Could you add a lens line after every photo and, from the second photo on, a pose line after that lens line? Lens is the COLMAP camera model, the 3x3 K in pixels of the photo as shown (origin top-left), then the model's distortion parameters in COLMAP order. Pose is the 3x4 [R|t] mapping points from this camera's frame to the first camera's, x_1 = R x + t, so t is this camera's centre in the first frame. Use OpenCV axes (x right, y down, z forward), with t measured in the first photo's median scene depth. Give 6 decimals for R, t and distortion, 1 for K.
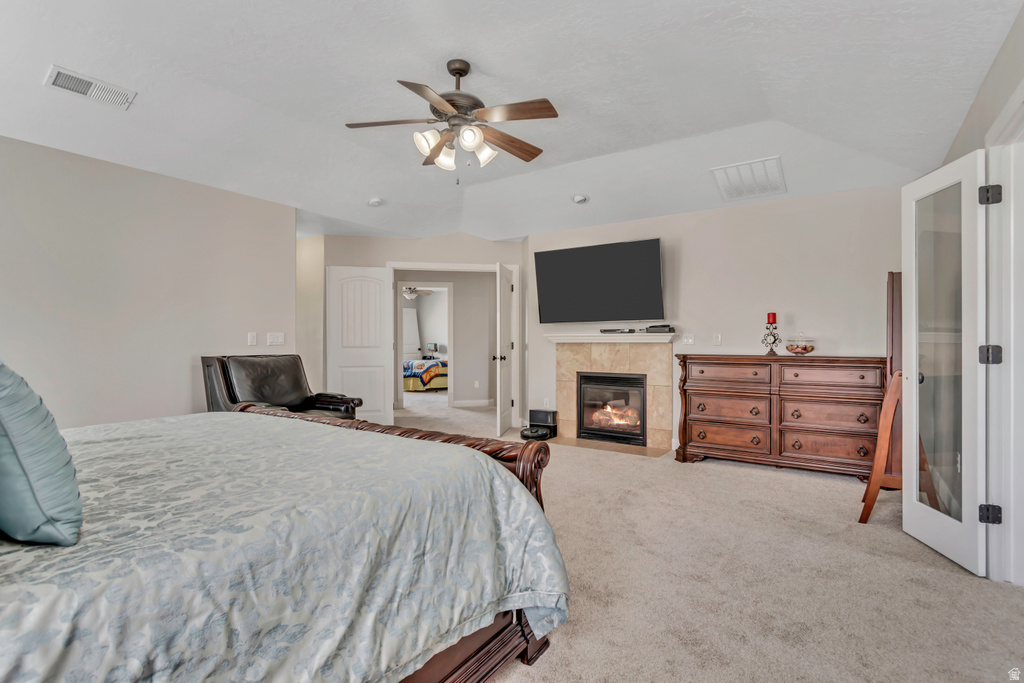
lens RADIAL K [[494.8, 0, 514.6], [0, 494.8, 338.3], [0, 0, 1]] dist [-0.000026, -0.000601]
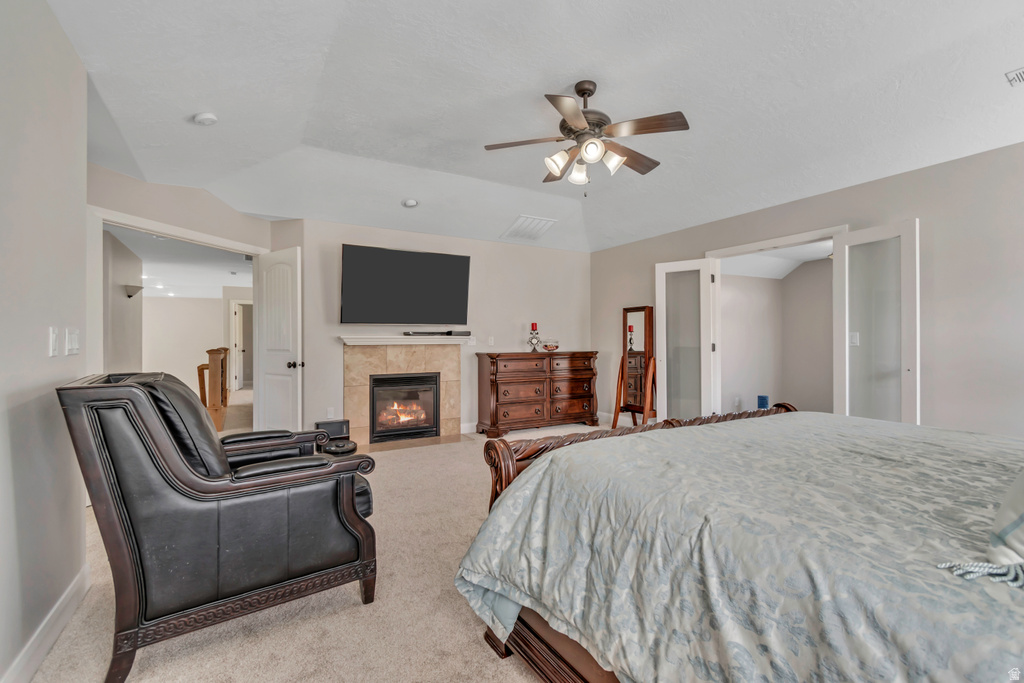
lens RADIAL K [[448.5, 0, 513.5], [0, 448.5, 340.1], [0, 0, 1]] dist [0.001874, -0.000127]
pose [[0.445116, 0.001005, 0.895472, -0.582909], [-0.000350, 0.999999, -0.000948, 0.000228], [-0.895473, 0.000108, 0.445116, 0.391666]]
